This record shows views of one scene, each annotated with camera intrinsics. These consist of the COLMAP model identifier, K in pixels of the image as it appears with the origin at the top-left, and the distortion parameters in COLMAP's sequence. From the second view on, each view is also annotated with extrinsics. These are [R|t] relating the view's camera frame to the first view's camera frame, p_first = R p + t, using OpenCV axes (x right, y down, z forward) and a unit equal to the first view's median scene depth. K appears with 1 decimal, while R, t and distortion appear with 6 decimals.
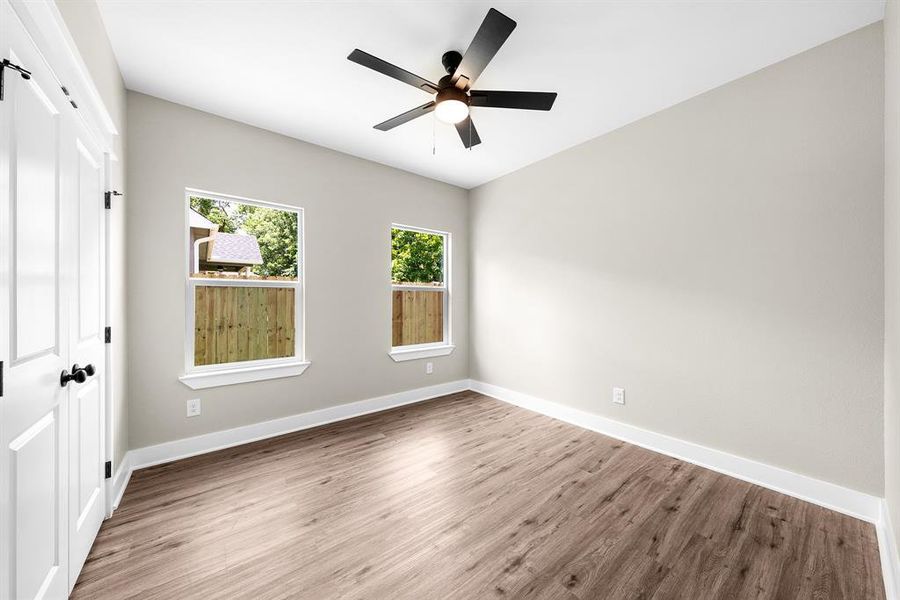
lens RADIAL K [[311.3, 0, 454.5], [0, 311.3, 302.0], [0, 0, 1]] dist [0.002977, 0.000089]
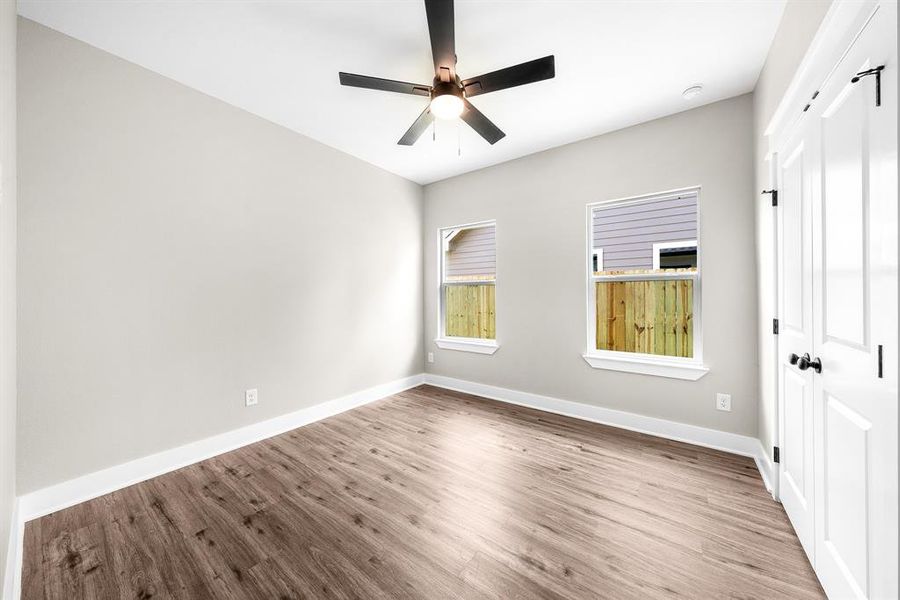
lens RADIAL K [[308.0, 0, 448.3], [0, 308.0, 294.3], [0, 0, 1]] dist [0.001109, 0.000181]
pose [[0.244897, -0.003499, -0.969543, 0.508494], [0.000455, 0.999994, -0.003493, -0.005308], [0.969549, 0.000414, 0.244897, 0.396326]]
